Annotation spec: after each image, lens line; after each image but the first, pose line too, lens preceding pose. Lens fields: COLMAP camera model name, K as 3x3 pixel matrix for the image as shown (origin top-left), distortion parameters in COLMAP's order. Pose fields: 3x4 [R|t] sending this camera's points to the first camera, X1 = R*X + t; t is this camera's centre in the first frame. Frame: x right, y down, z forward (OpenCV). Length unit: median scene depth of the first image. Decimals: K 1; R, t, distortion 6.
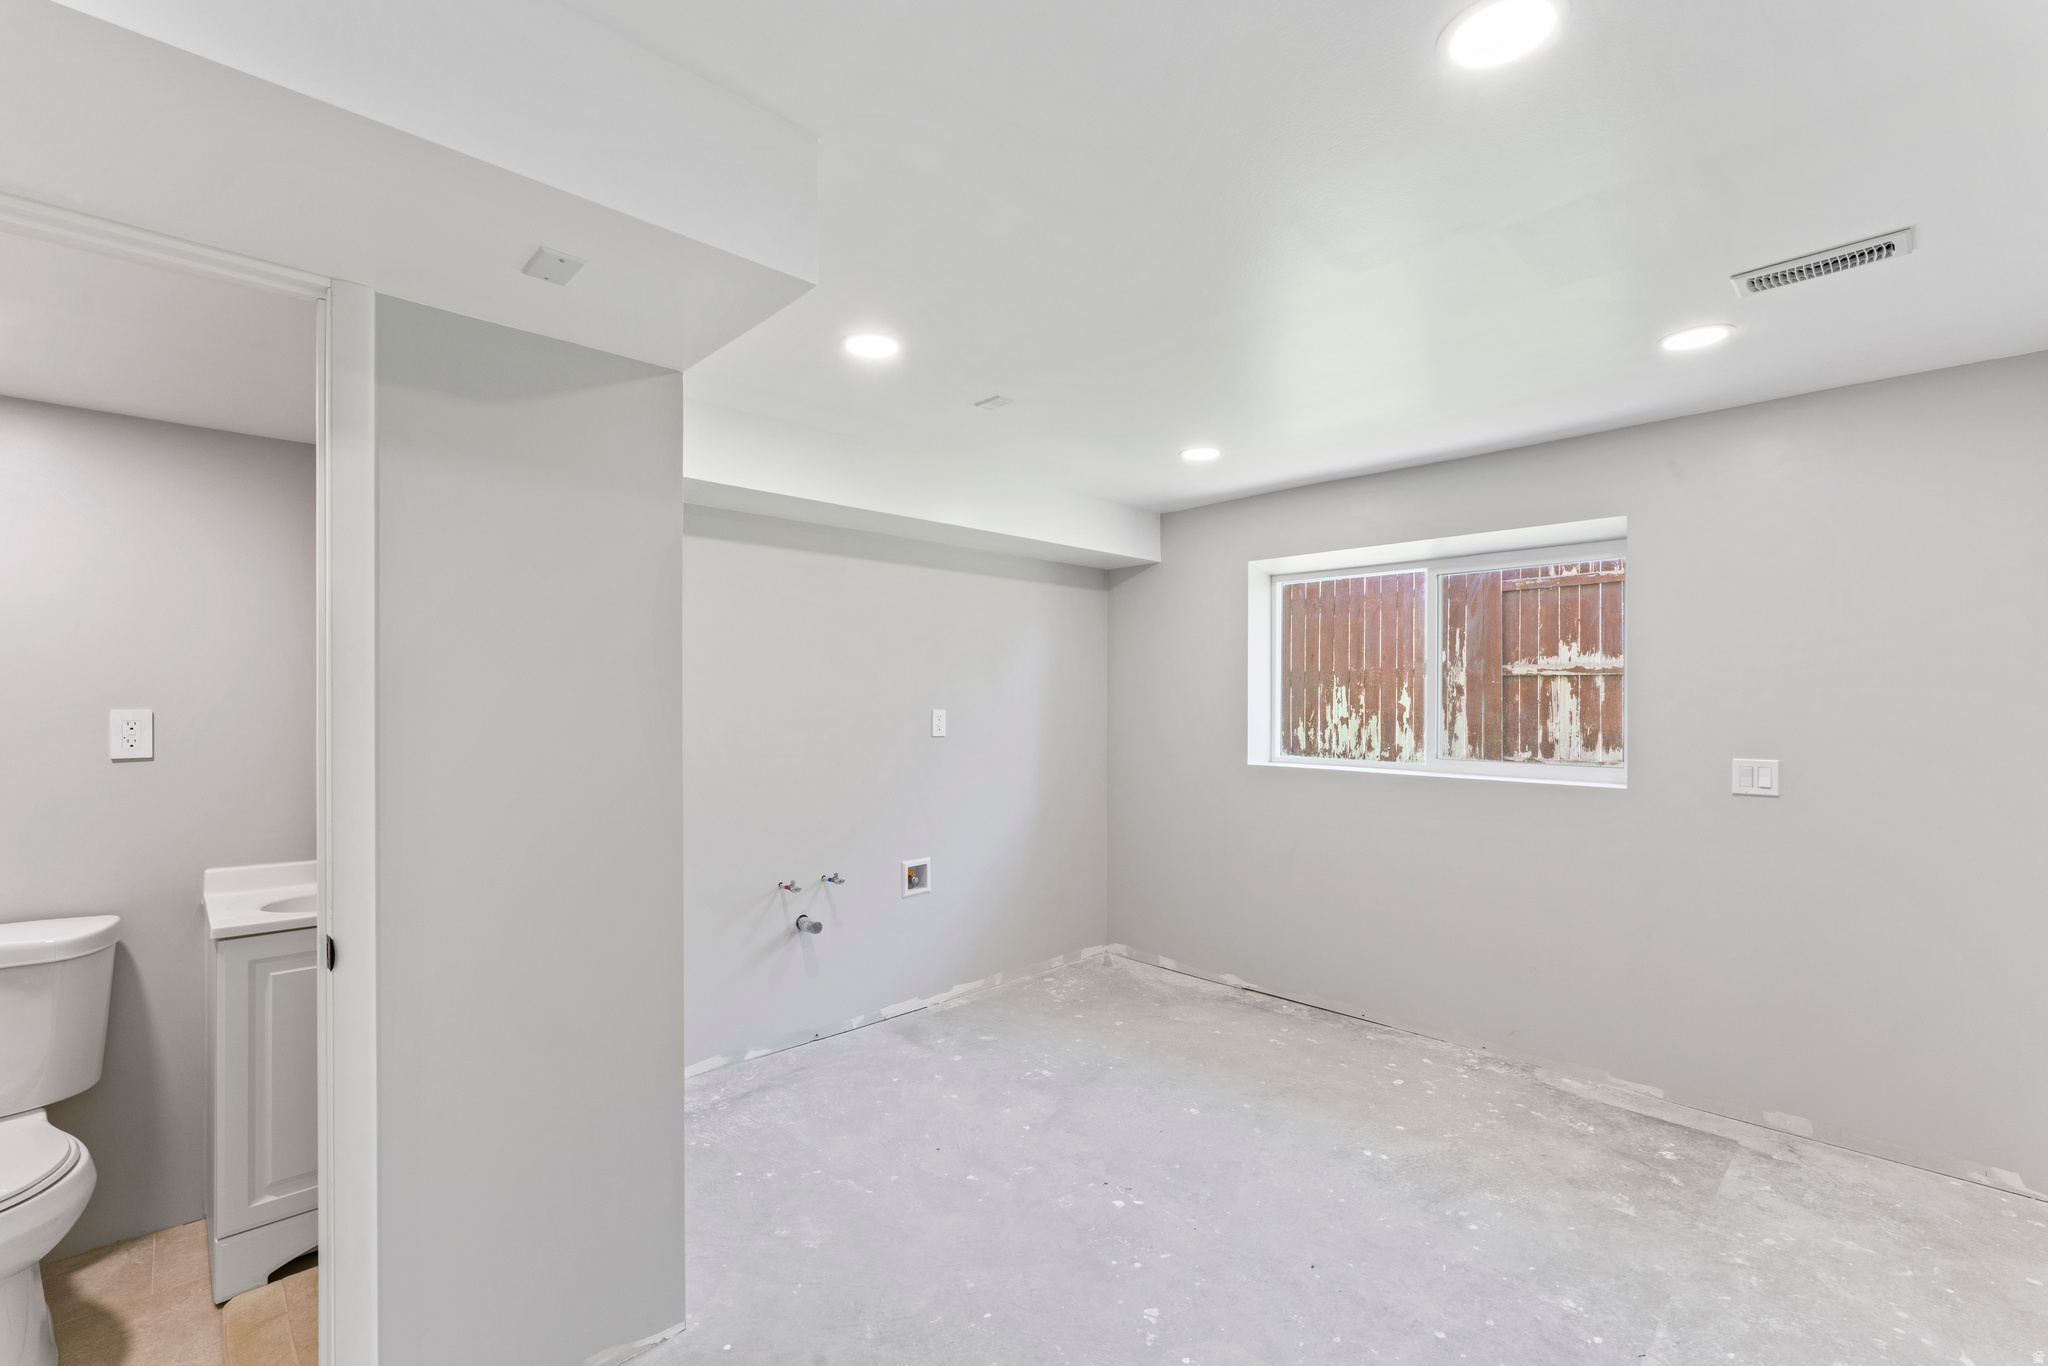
lens RADIAL K [[882.3, 0, 1018.4], [0, 882.3, 670.2], [0, 0, 1]] dist [0.000194, -0.000076]
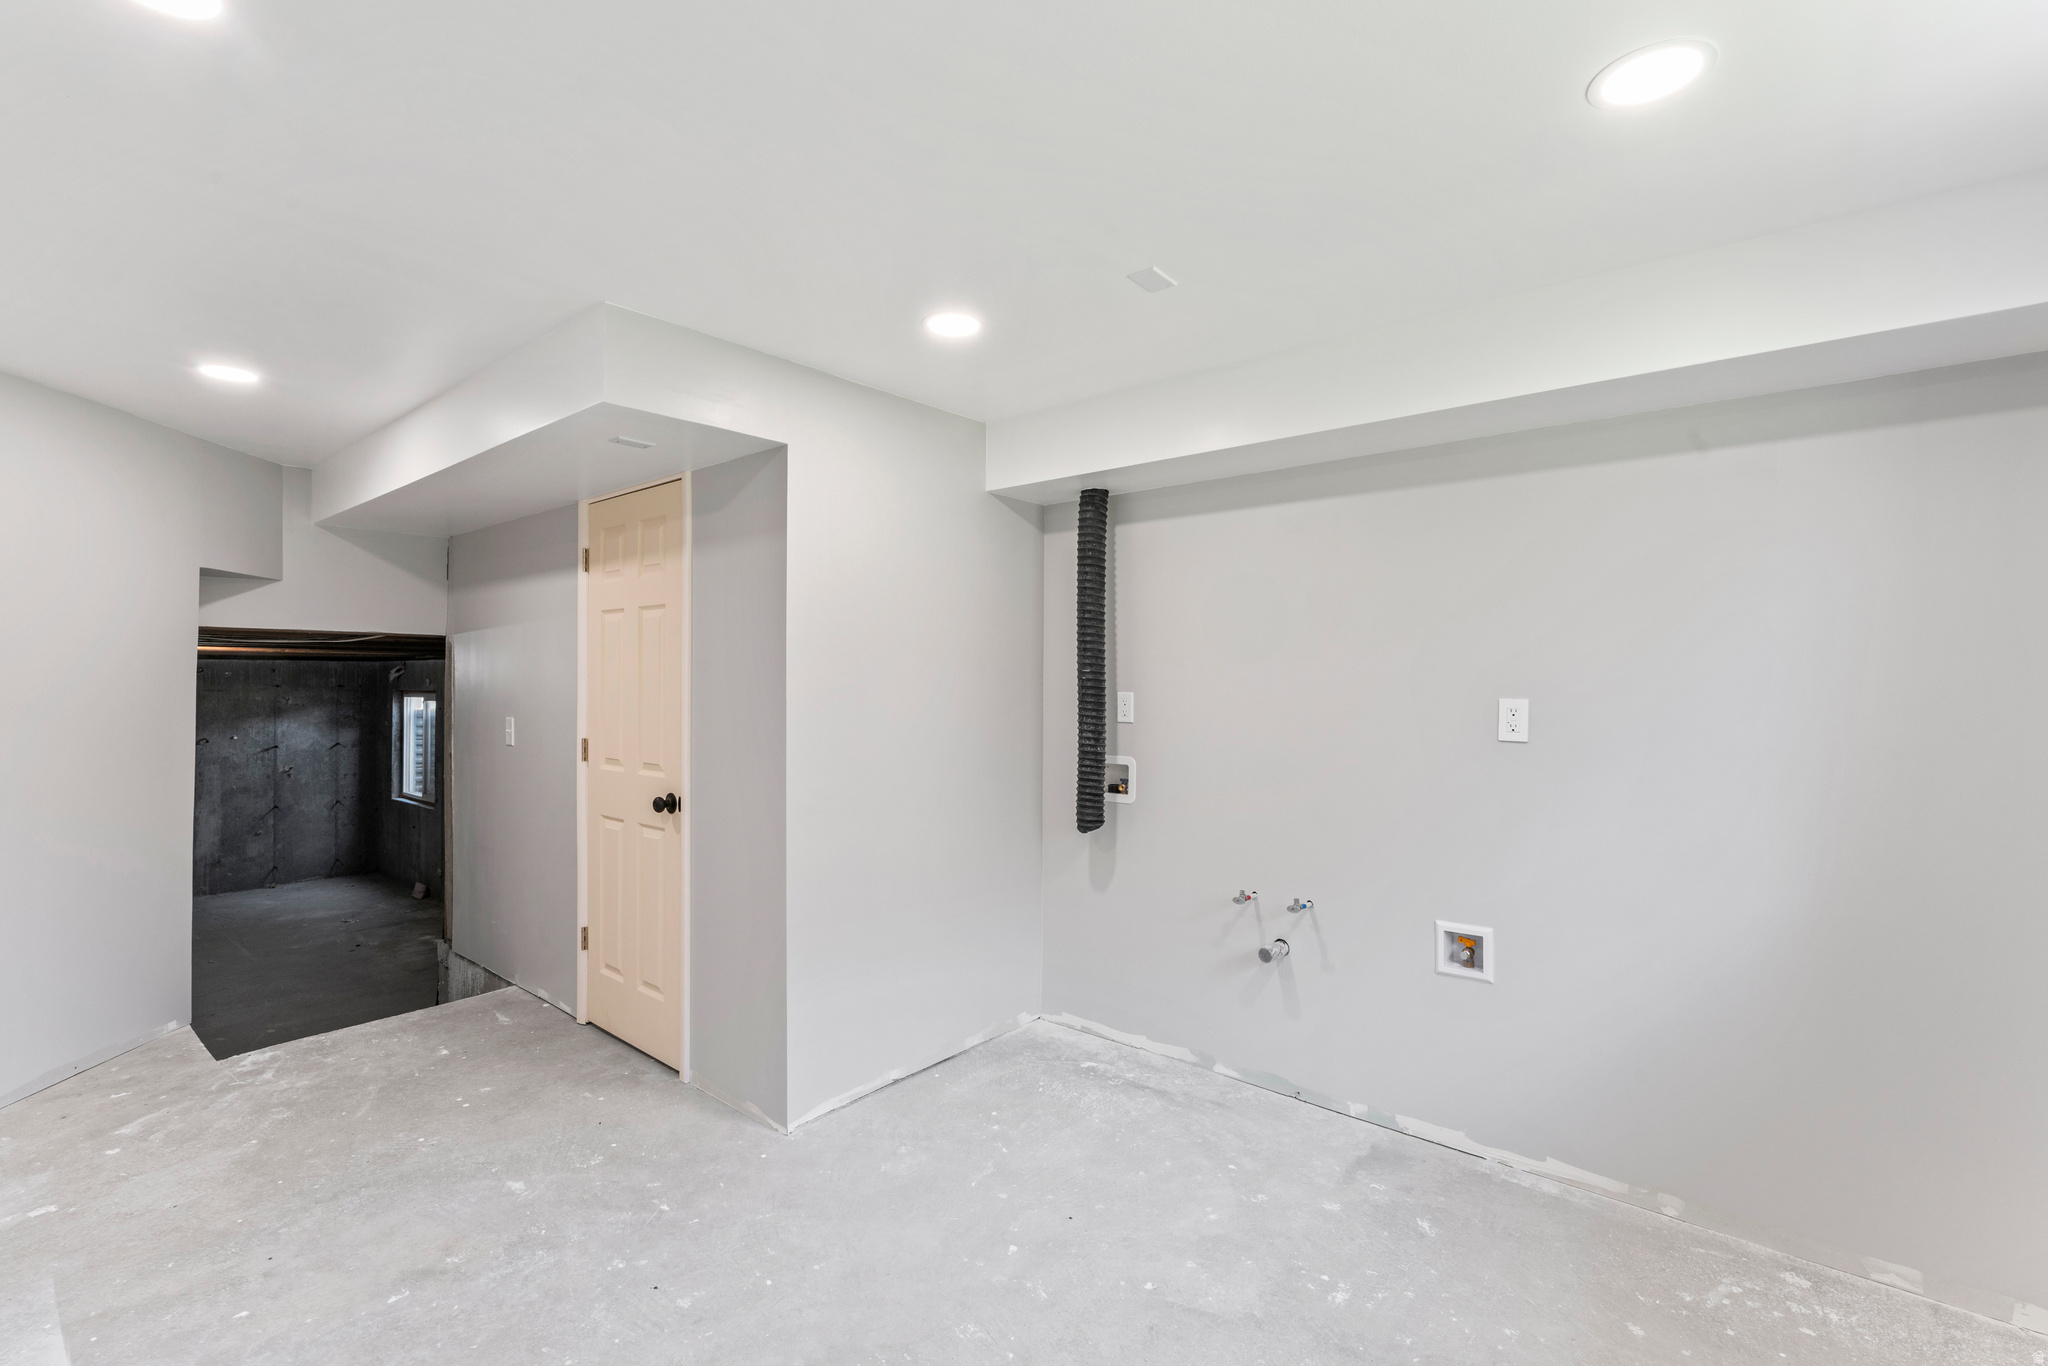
lens RADIAL K [[882.3, 0, 1018.4], [0, 882.3, 670.2], [0, 0, 1]] dist [0.000194, -0.000076]
pose [[0.107738, -0.020060, -0.993977, 0.551432], [0.024530, 0.999546, -0.017514, 0.029961], [0.993877, -0.022495, 0.108181, 0.650389]]
